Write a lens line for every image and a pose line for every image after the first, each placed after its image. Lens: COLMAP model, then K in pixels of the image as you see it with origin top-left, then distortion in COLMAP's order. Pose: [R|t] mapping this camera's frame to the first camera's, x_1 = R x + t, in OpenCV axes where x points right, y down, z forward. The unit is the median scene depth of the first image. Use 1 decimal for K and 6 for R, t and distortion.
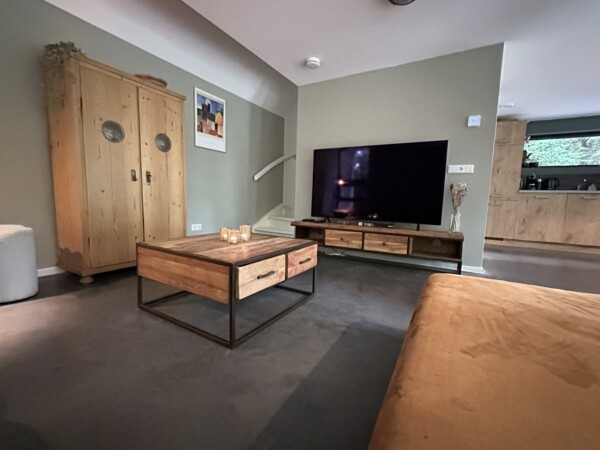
lens RADIAL K [[261.1, 0, 300.0], [0, 261.1, 225.0], [0, 0, 1]] dist [-0.002697, -0.000632]
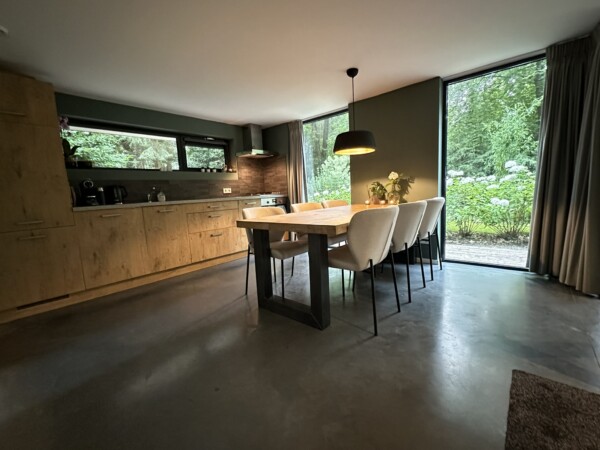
lens RADIAL K [[261.1, 0, 300.0], [0, 261.1, 225.0], [0, 0, 1]] dist [-0.002697, -0.000632]
pose [[0.171618, -0.167346, 0.970846, 0.365129], [0.161159, 0.976961, 0.139912, -0.096474], [-0.971893, 0.132449, 0.194633, 0.408093]]
